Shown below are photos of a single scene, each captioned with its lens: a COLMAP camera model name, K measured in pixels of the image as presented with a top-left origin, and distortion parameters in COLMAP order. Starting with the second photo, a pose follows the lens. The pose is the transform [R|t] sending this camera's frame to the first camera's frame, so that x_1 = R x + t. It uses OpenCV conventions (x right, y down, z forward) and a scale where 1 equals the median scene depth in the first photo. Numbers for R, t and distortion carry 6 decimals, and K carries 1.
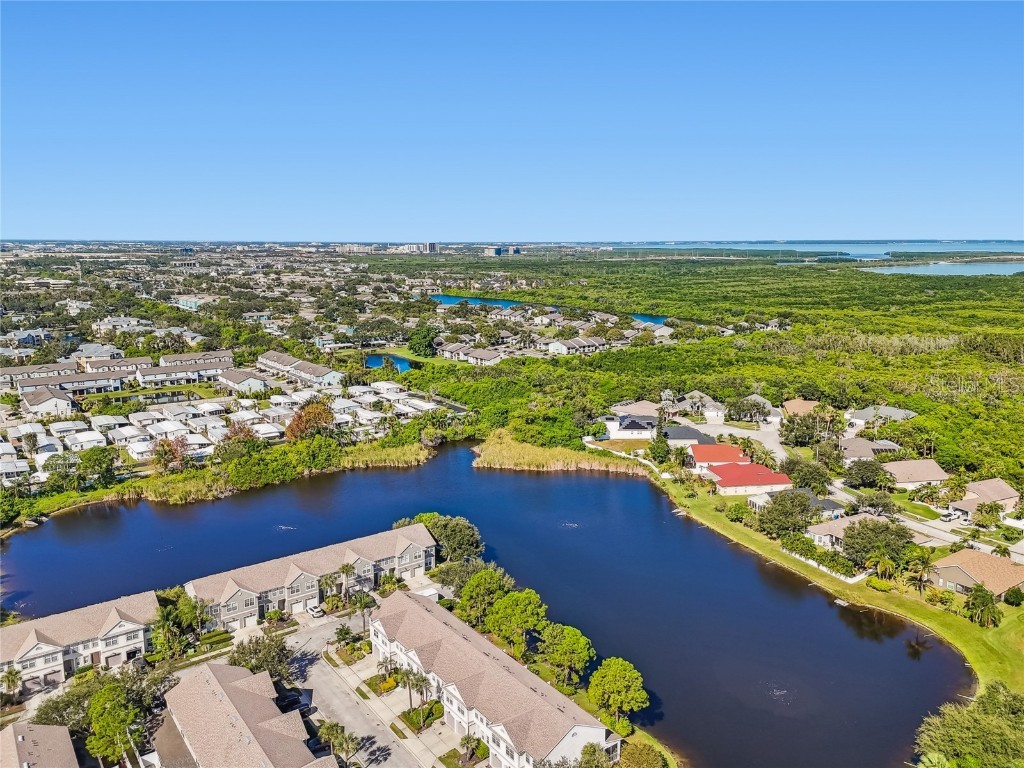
lens RADIAL K [[764.9, 0, 514.7], [0, 764.9, 381.8], [0, 0, 1]] dist [0.096334, -0.105268]
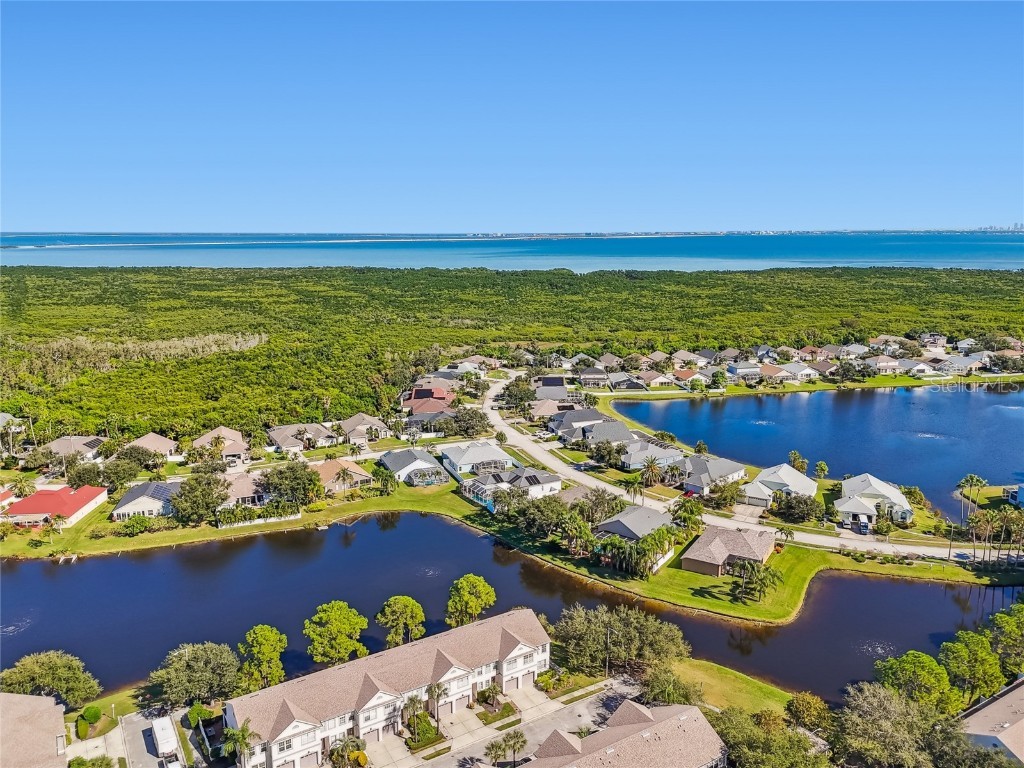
lens RADIAL K [[756.6, 0, 512.0], [0, 756.6, 384.0], [0, 0, 1]] dist [0.100270, -0.107210]
pose [[0.086812, -0.196423, 0.976669, -0.445324], [0.182984, 0.966834, 0.178180, -0.064441], [-0.979275, 0.163247, 0.119875, 0.329062]]
